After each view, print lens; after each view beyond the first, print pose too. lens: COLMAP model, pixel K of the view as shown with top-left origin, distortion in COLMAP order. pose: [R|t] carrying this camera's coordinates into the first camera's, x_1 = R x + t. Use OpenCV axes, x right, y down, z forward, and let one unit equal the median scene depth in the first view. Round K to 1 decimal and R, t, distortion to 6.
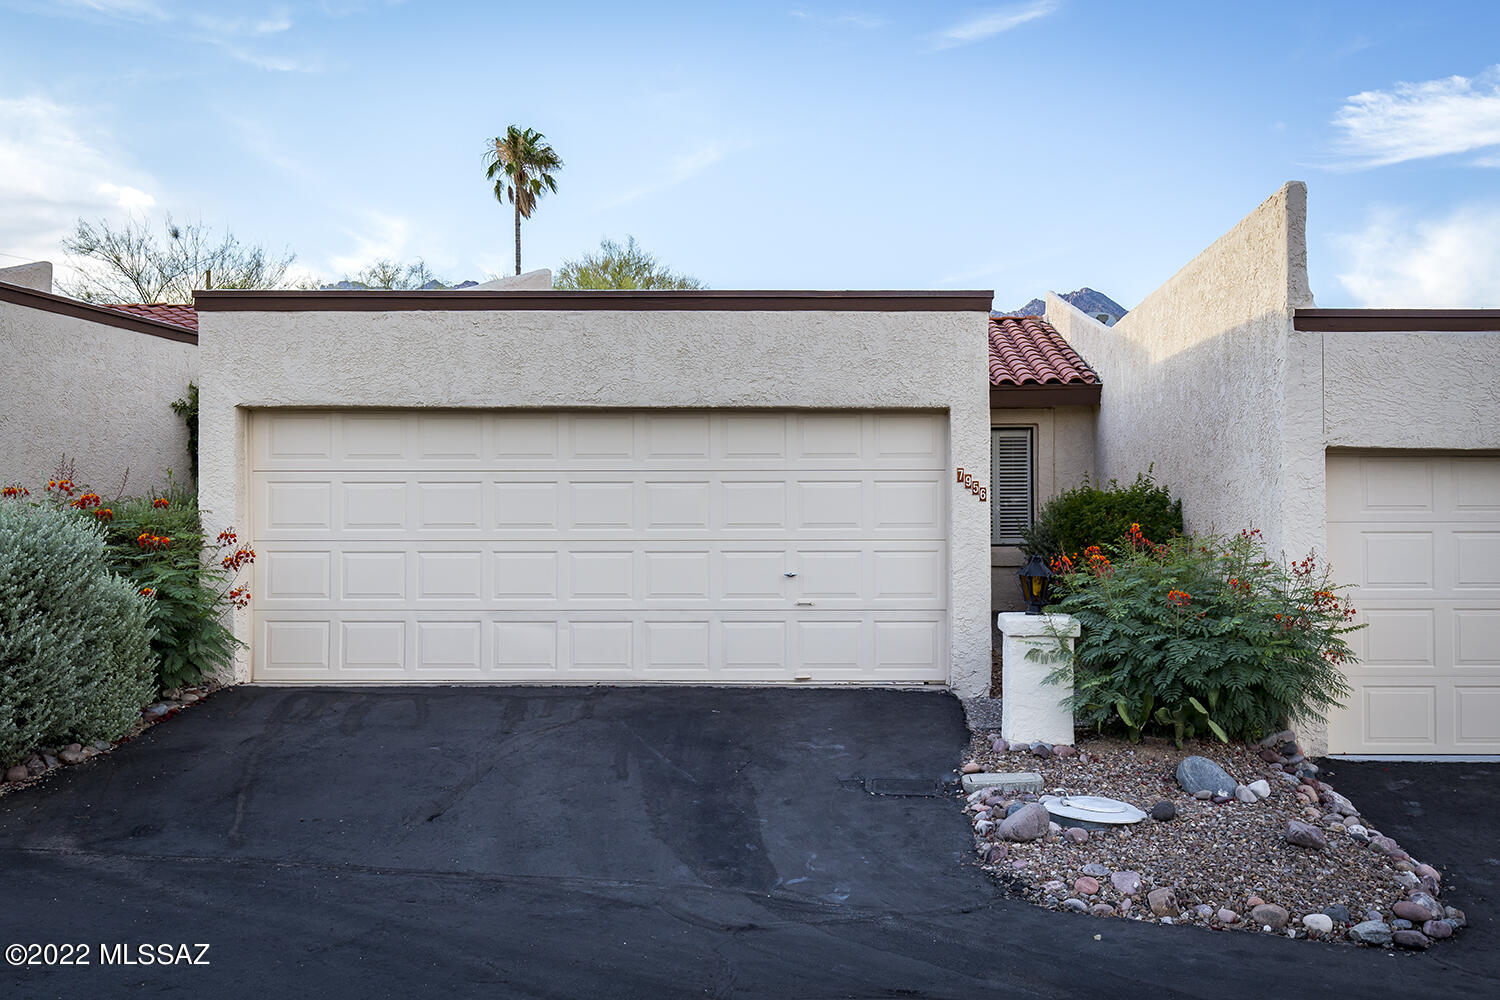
lens RADIAL K [[1535.2, 0, 751.0], [0, 1535.2, 500.9], [0, 0, 1]] dist [-0.009841, 0.000000]
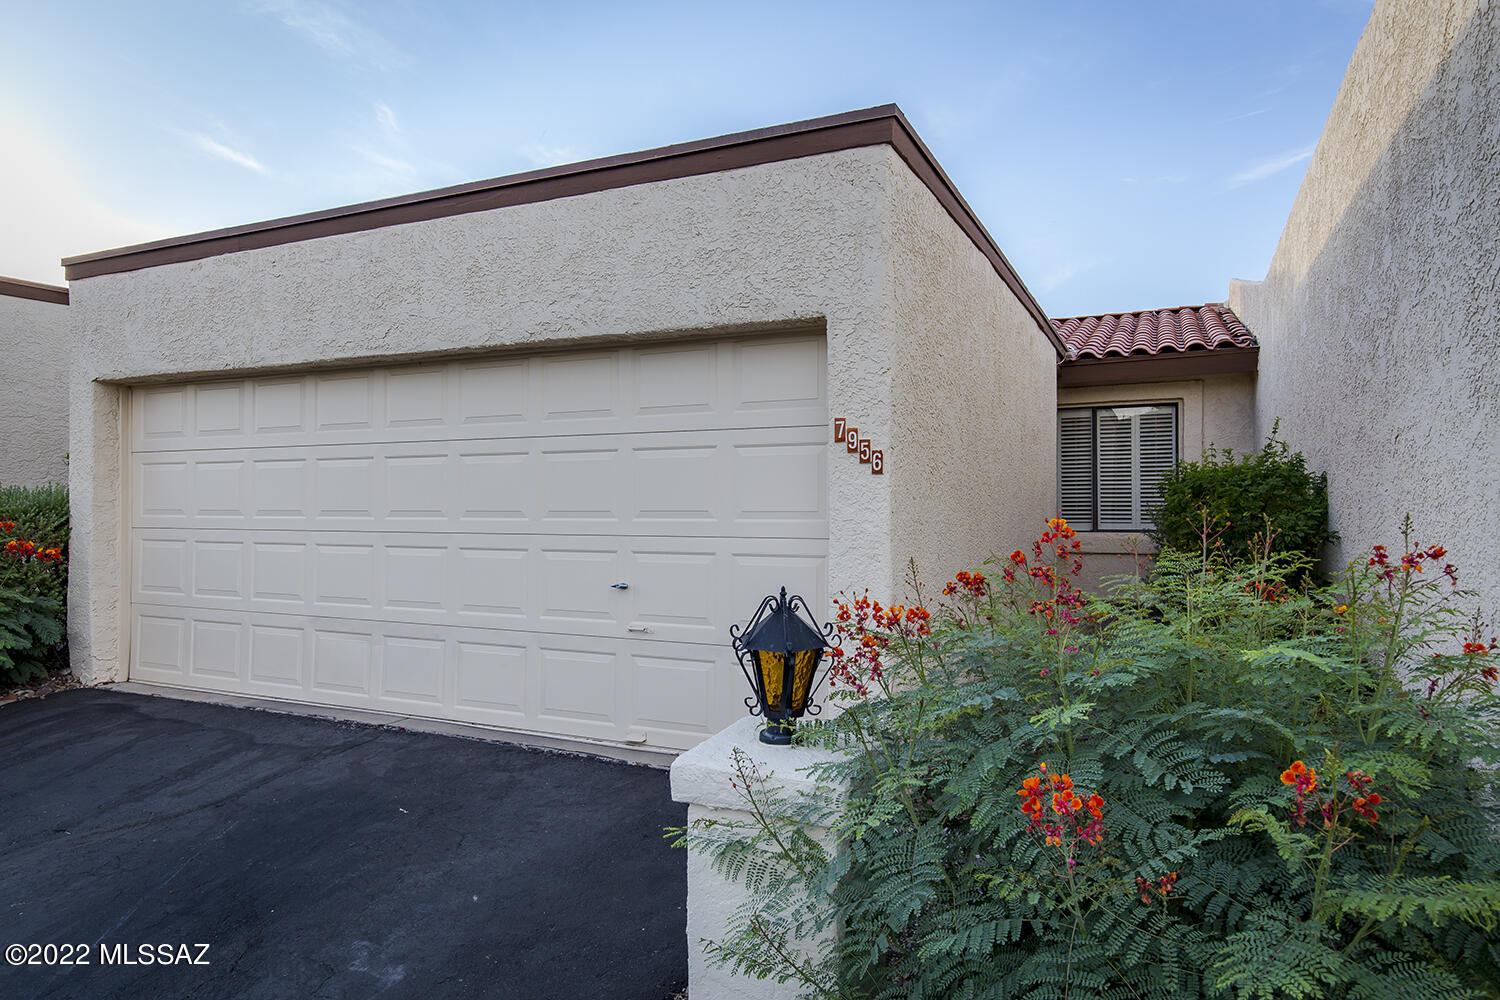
lens RADIAL K [[880.6, 0, 750.5], [0, 880.6, 498.2], [0, 0, 1]] dist [0.003704, 0.000178]
pose [[0.928251, -0.001914, -0.371950, 0.224484], [0.004491, 0.999972, 0.006063, 0.006837], [0.371928, -0.007299, 0.928233, 0.659218]]
